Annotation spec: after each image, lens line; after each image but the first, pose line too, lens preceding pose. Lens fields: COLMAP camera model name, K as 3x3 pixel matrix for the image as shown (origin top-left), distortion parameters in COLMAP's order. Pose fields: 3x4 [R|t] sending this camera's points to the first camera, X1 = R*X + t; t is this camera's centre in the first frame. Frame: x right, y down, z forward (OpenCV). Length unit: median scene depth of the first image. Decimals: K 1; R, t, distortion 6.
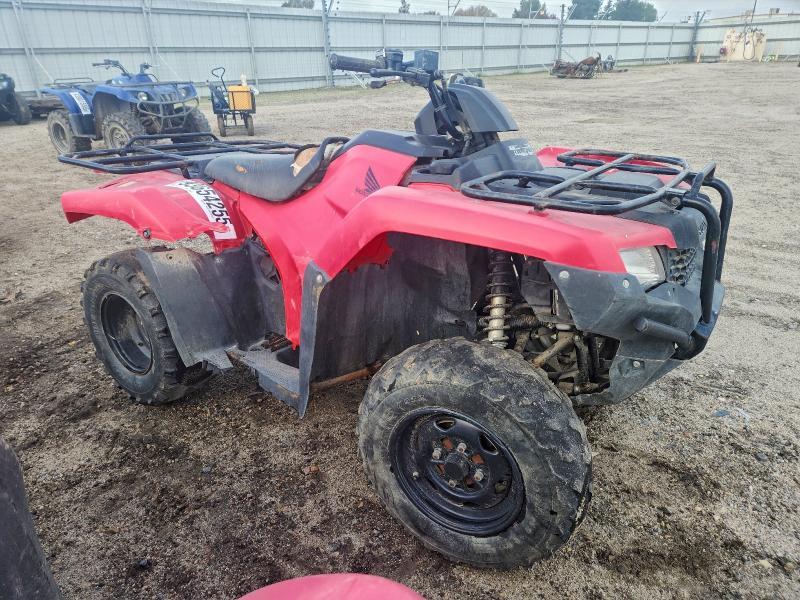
lens RADIAL K [[544.4, 0, 400.0], [0, 544.4, 300.0], [0, 0, 1]] dist [0.062538, -0.056538]
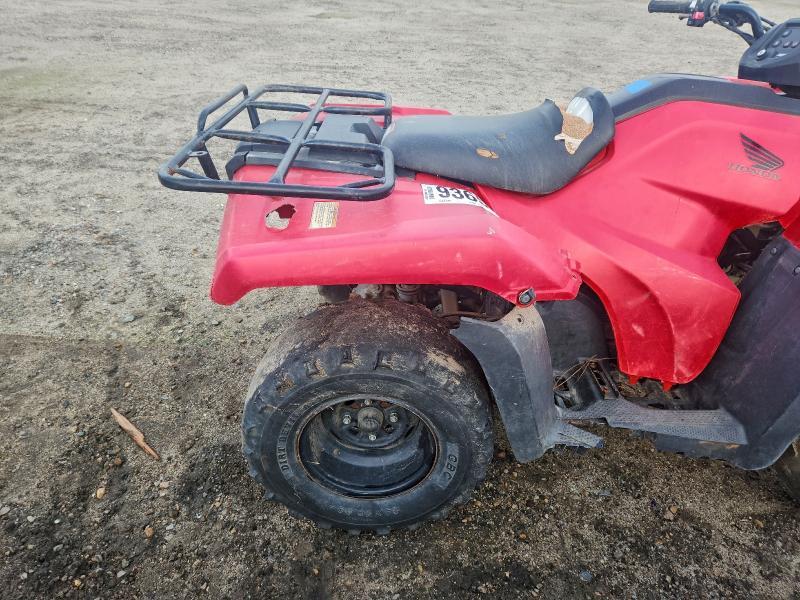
lens RADIAL K [[544.4, 0, 400.0], [0, 544.4, 300.0], [0, 0, 1]] dist [0.062538, -0.056538]
pose [[0.820565, -0.277496, 0.499669, -0.794179], [0.189246, 0.956829, 0.220601, -0.249381], [-0.539313, -0.086457, 0.837655, 0.524840]]
